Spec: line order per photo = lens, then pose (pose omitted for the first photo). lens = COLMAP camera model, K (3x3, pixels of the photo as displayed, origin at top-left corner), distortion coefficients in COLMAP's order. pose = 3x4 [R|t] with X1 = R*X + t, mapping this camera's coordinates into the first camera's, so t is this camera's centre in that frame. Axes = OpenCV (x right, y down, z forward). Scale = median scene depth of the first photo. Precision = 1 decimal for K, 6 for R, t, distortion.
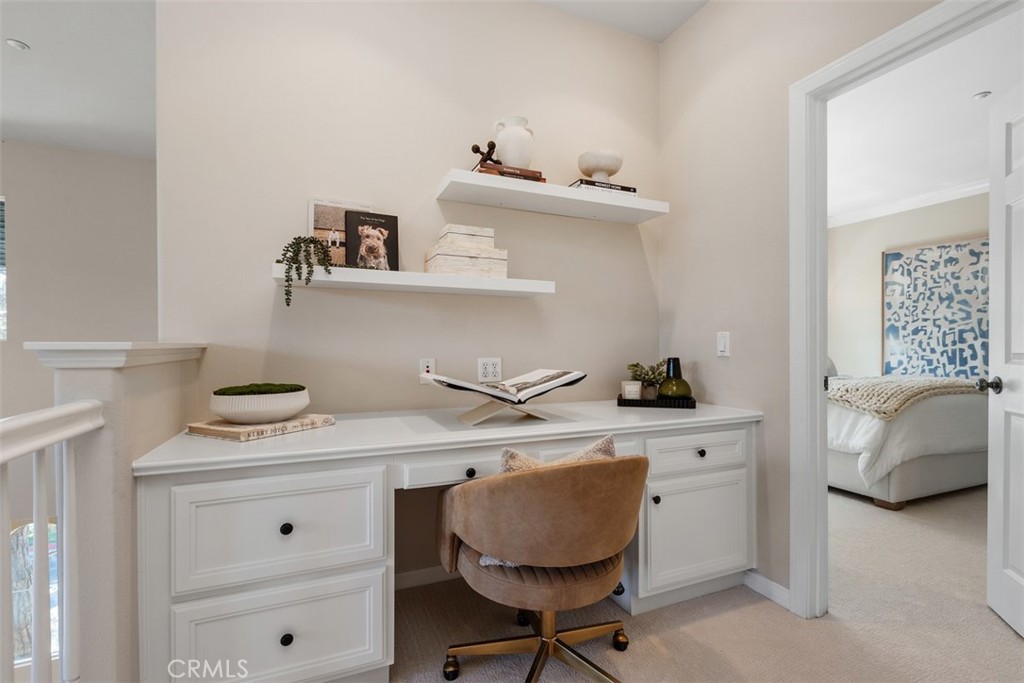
lens RADIAL K [[460.4, 0, 515.0], [0, 460.4, 347.8], [0, 0, 1]] dist [0.001038, -0.001595]
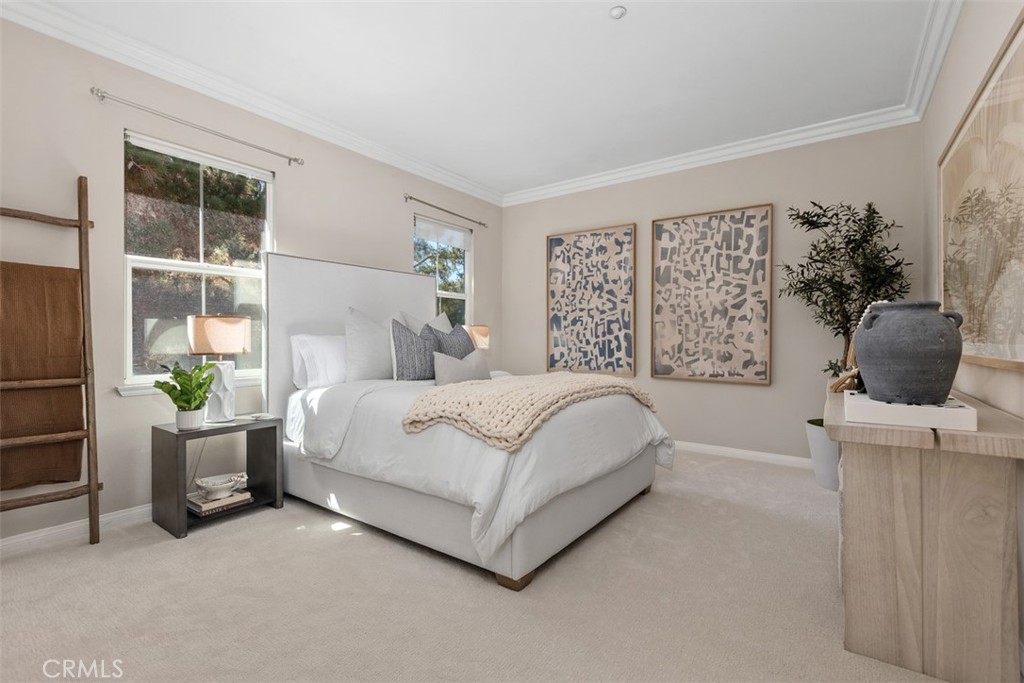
lens RADIAL K [[460.4, 0, 511.3], [0, 460.4, 335.3], [0, 0, 1]] dist [0.001038, -0.001595]
pose [[0.858722, 0.002139, 0.512438, 0.281216], [0.002737, 0.999958, -0.008761, 0.000108], [-0.512435, 0.008926, 0.858680, 0.259698]]
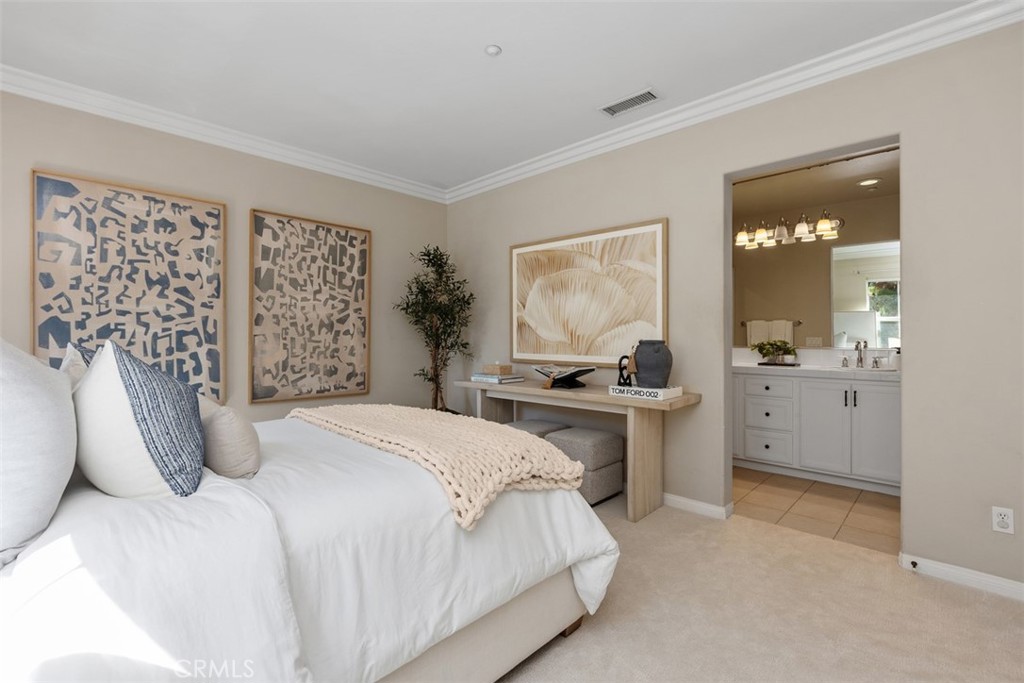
lens RADIAL K [[460.4, 0, 511.9], [0, 460.4, 335.0], [0, 0, 1]] dist [0.001038, -0.001595]
pose [[-0.388301, 0.000151, 0.921532, 0.154140], [0.005902, 0.999980, 0.002323, -0.031173], [-0.921514, 0.006340, -0.388294, 0.781125]]
